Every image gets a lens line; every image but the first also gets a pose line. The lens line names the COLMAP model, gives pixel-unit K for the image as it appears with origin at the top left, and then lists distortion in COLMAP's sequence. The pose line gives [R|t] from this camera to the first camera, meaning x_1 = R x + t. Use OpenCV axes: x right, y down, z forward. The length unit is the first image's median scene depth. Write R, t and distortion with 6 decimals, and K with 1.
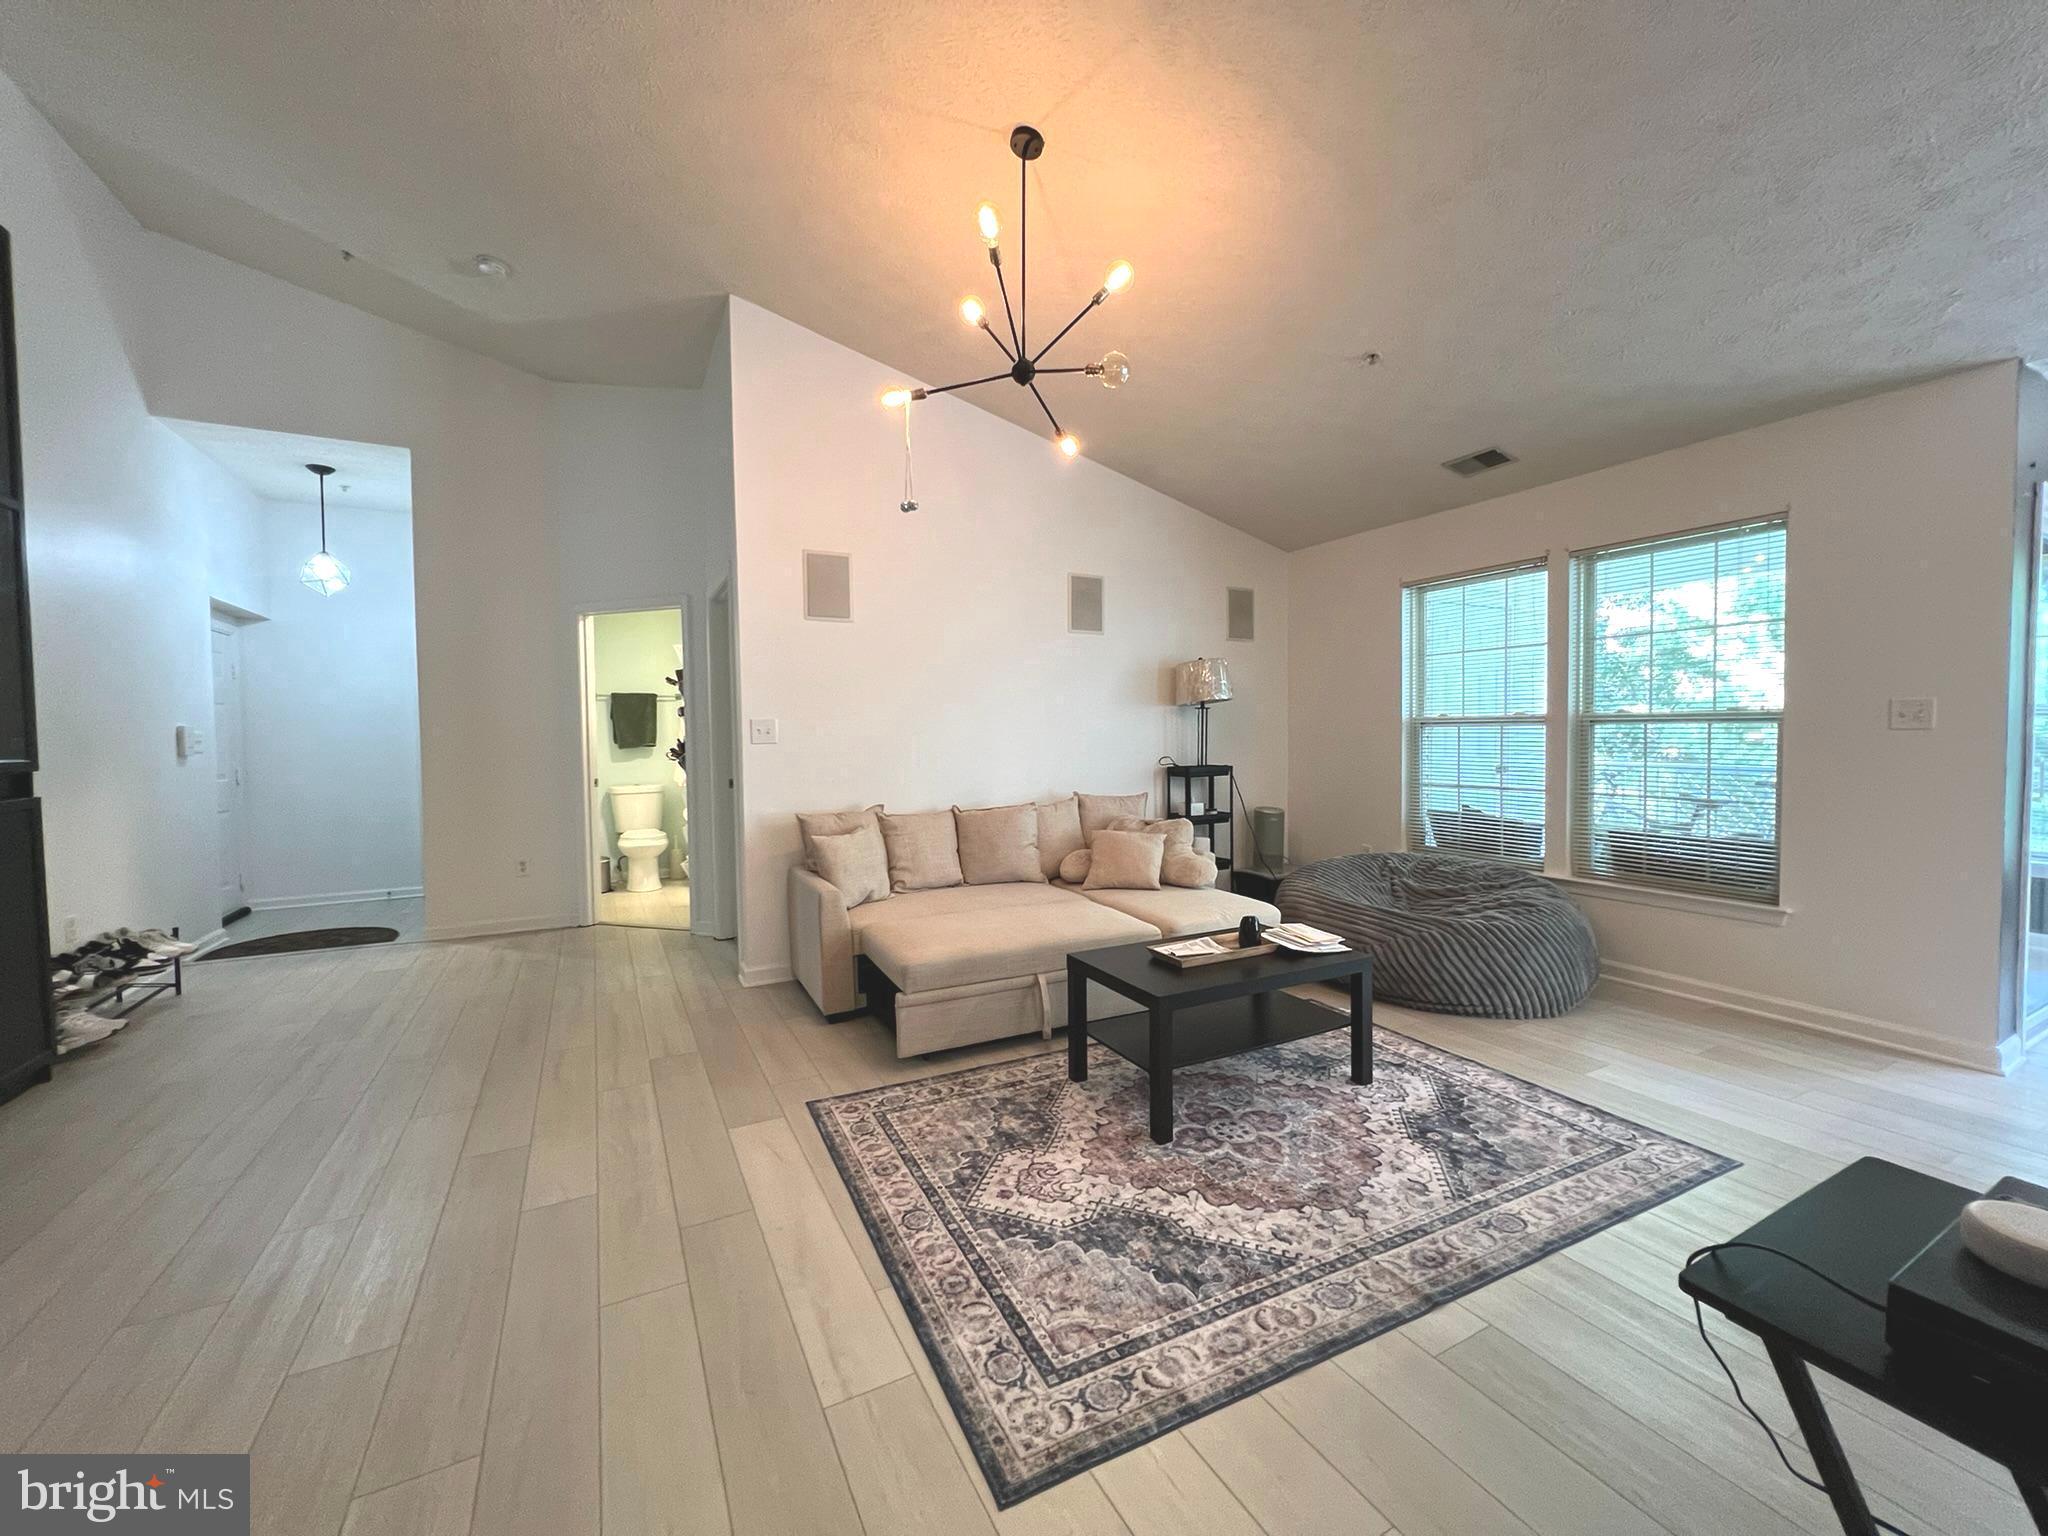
lens RADIAL K [[818.1, 0, 1023.7], [0, 818.1, 767.7], [0, 0, 1]] dist [-0.003850, 0.000453]
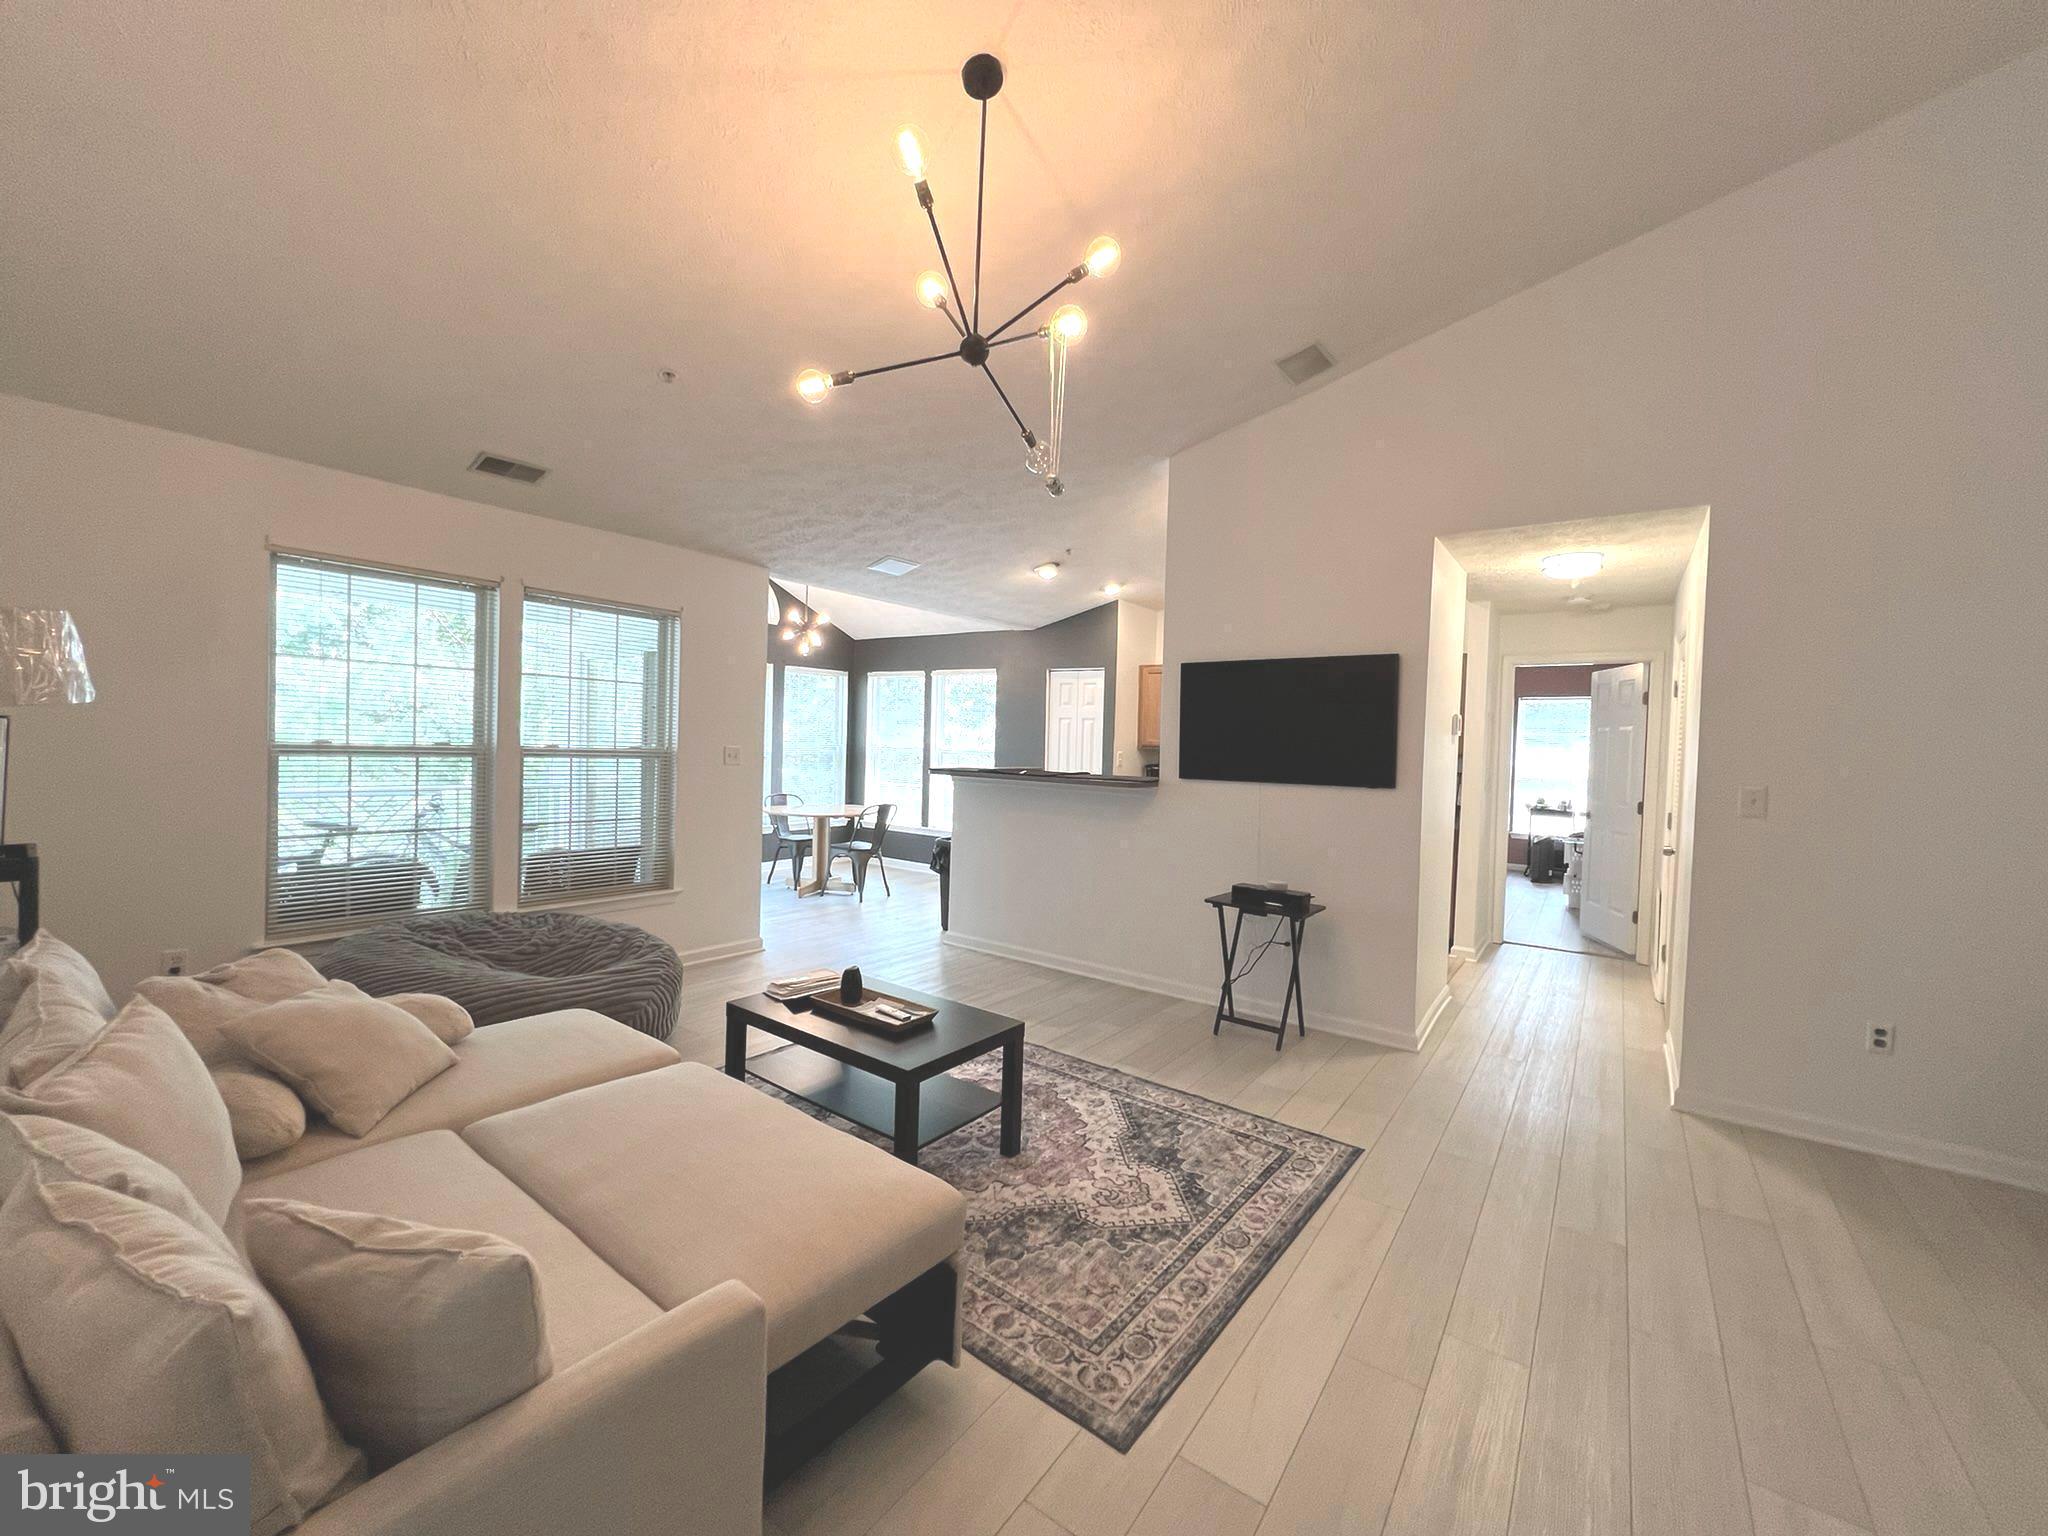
lens RADIAL K [[818.1, 0, 1025.3], [0, 818.1, 765.2], [0, 0, 1]] dist [-0.003850, 0.000453]
pose [[-0.441645, -0.023705, 0.896877, -0.866733], [0.012045, 0.999404, 0.032346, -0.116906], [-0.897109, 0.025088, -0.441097, 1.520038]]
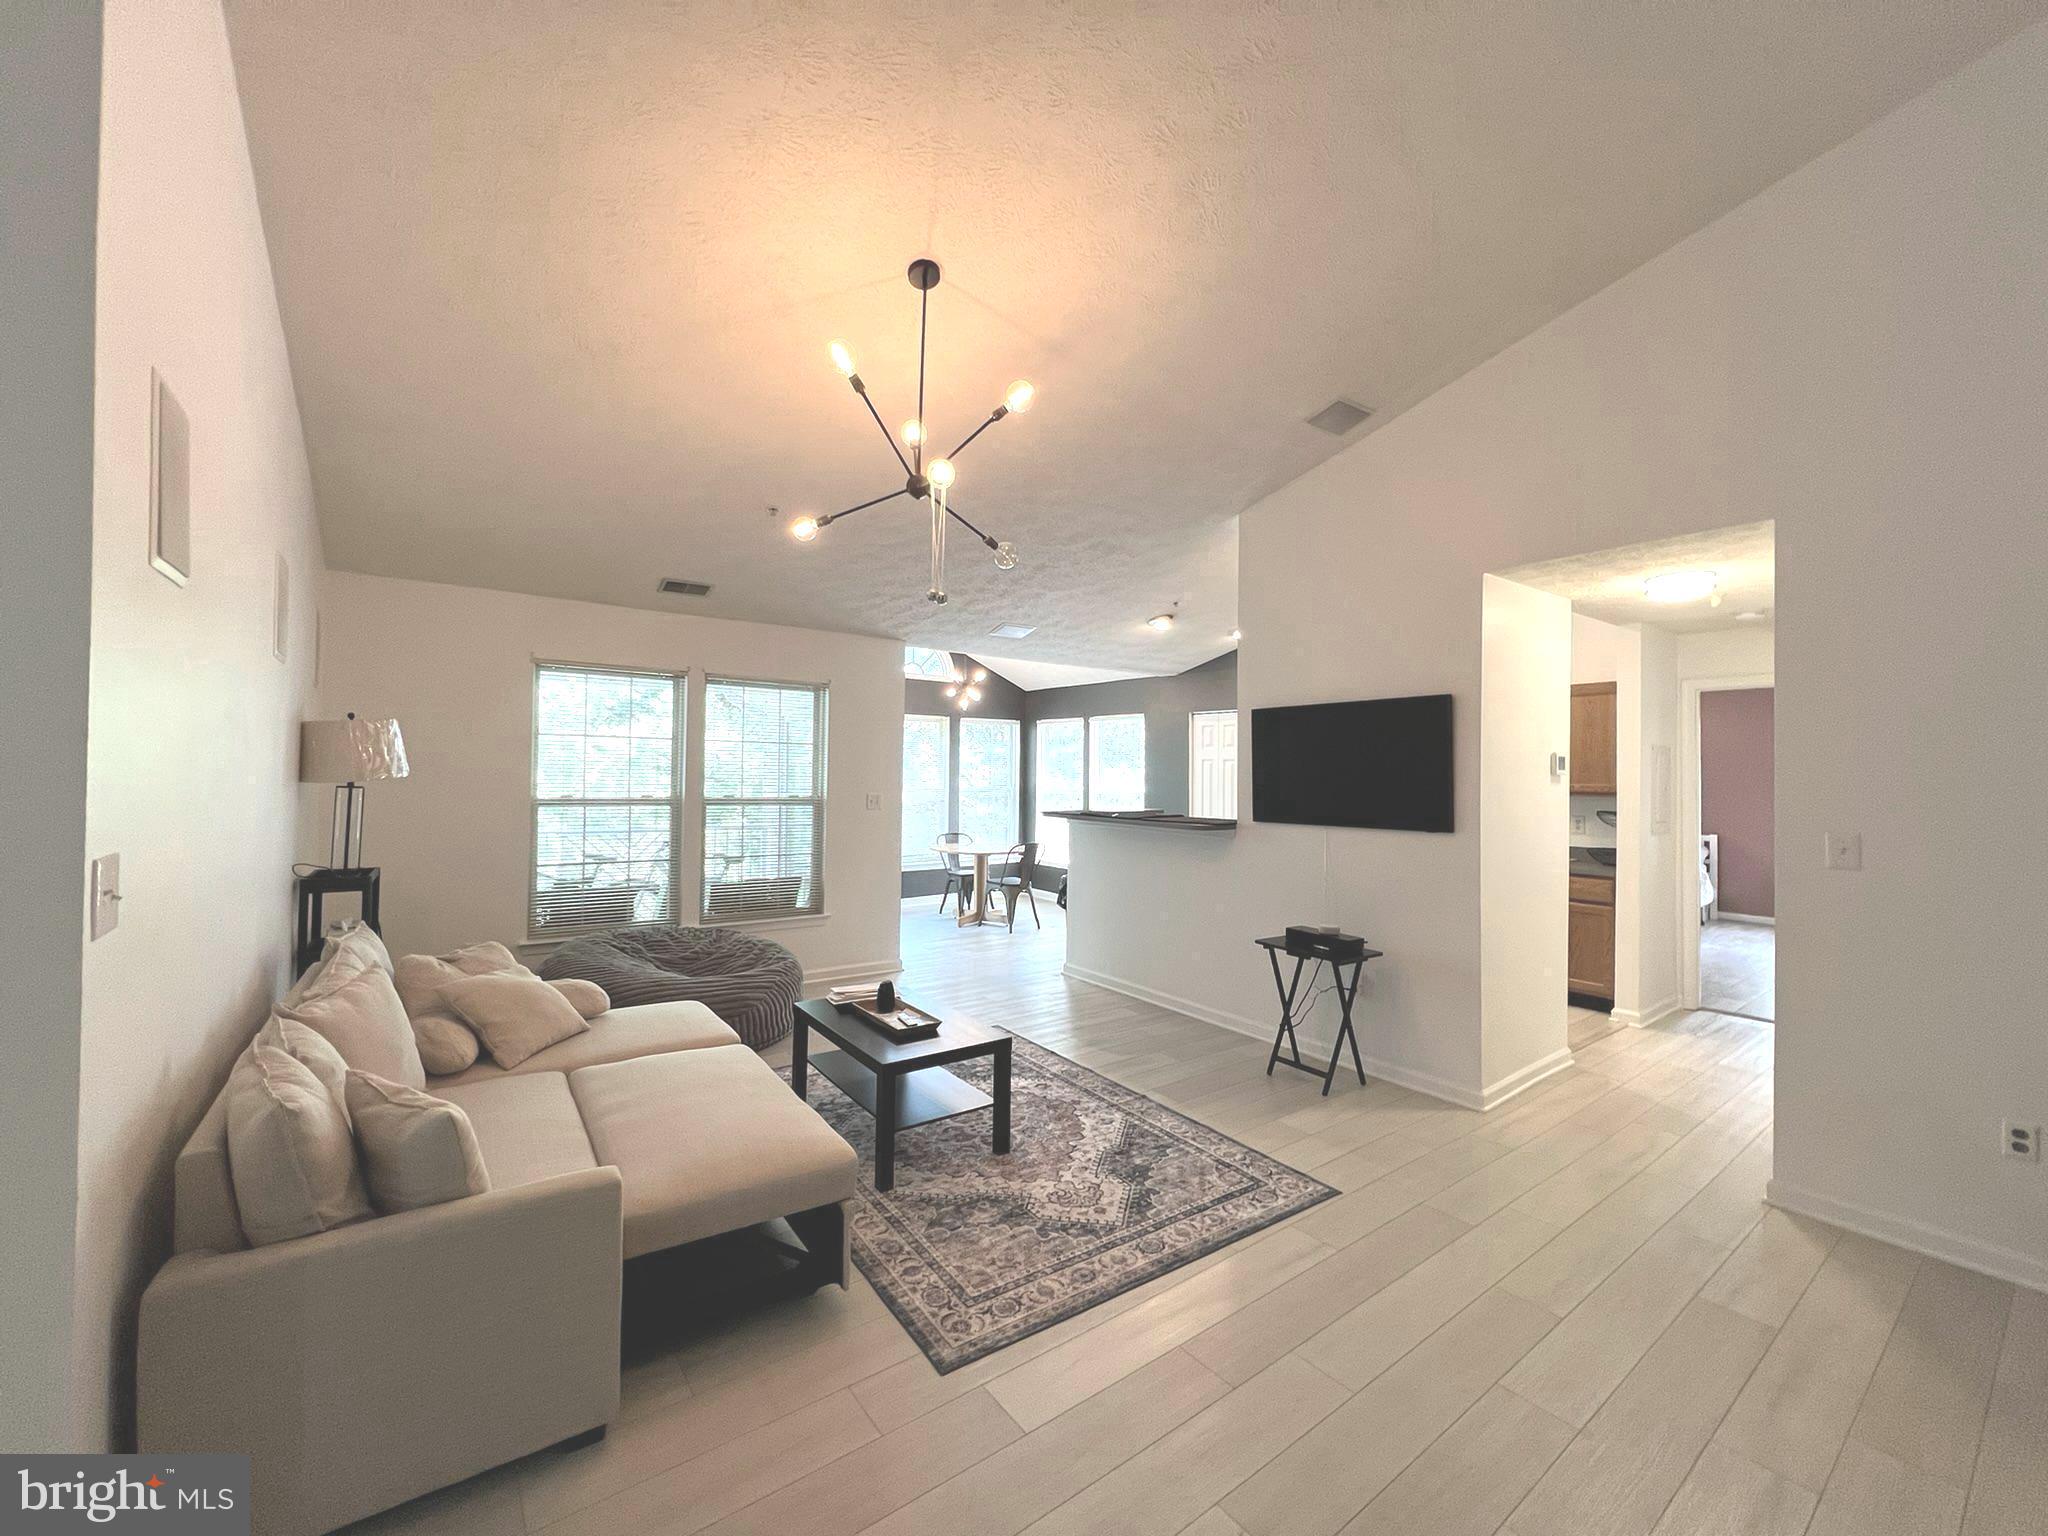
lens RADIAL K [[817.3, 0, 1025.0], [0, 817.3, 766.3], [0, 0, 1]] dist [-0.002620, 0.000172]
pose [[-0.153503, 0.022105, 0.987901, -1.167312], [0.029011, 0.999420, -0.017855, -0.133121], [-0.987722, 0.025920, -0.154055, 1.190539]]
